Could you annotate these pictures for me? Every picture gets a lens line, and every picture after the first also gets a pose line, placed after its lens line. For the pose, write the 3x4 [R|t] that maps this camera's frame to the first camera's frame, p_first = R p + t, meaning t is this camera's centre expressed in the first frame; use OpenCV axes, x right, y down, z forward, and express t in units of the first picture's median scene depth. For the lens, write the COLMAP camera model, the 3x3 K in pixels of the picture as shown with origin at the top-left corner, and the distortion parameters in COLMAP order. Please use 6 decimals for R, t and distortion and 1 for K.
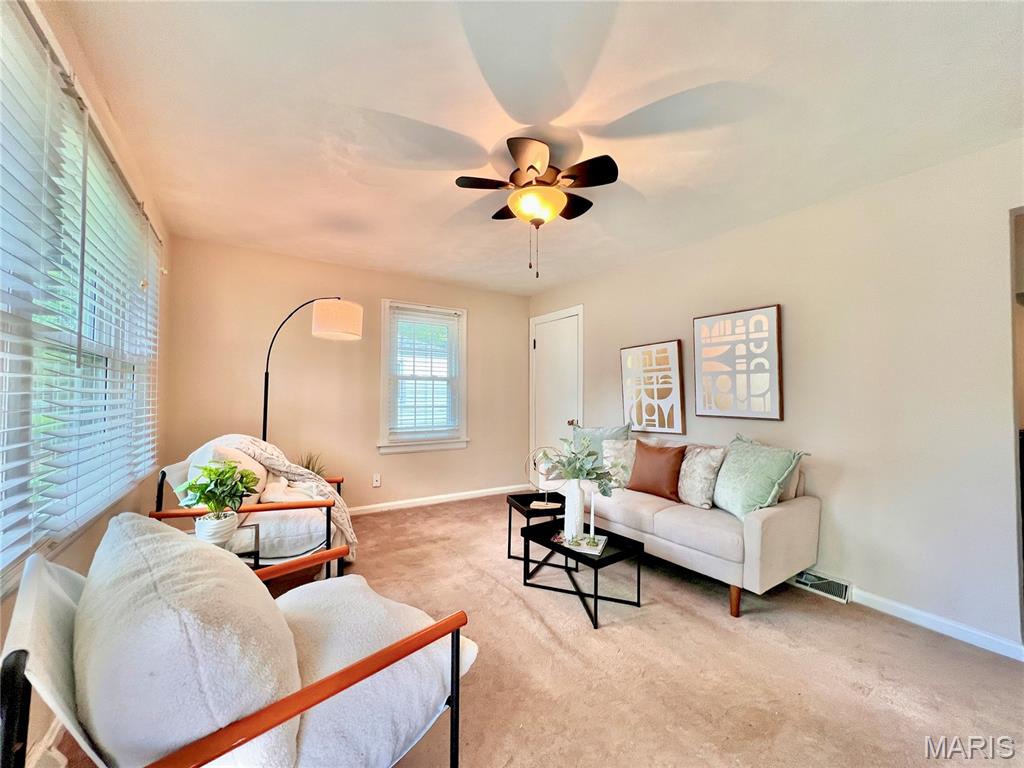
lens RADIAL K [[407.0, 0, 512.0], [0, 407.0, 384.0], [0, 0, 1]] dist [-0.008949, -0.000120]
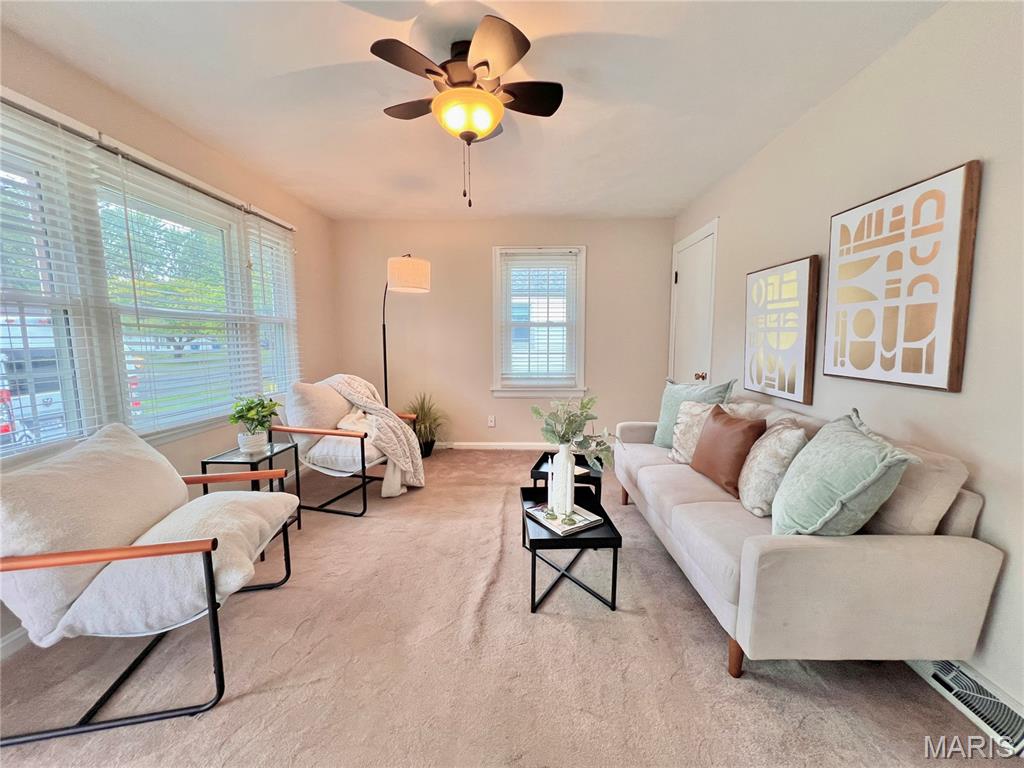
lens RADIAL K [[407.2, 0, 512.0], [0, 407.2, 384.0], [0, 0, 1]] dist [-0.003149, -0.000422]
pose [[0.822761, 0.056103, -0.565612, 0.483322], [0.022558, 0.991109, 0.131122, -0.003145], [0.567940, -0.120642, 0.814180, 0.238416]]
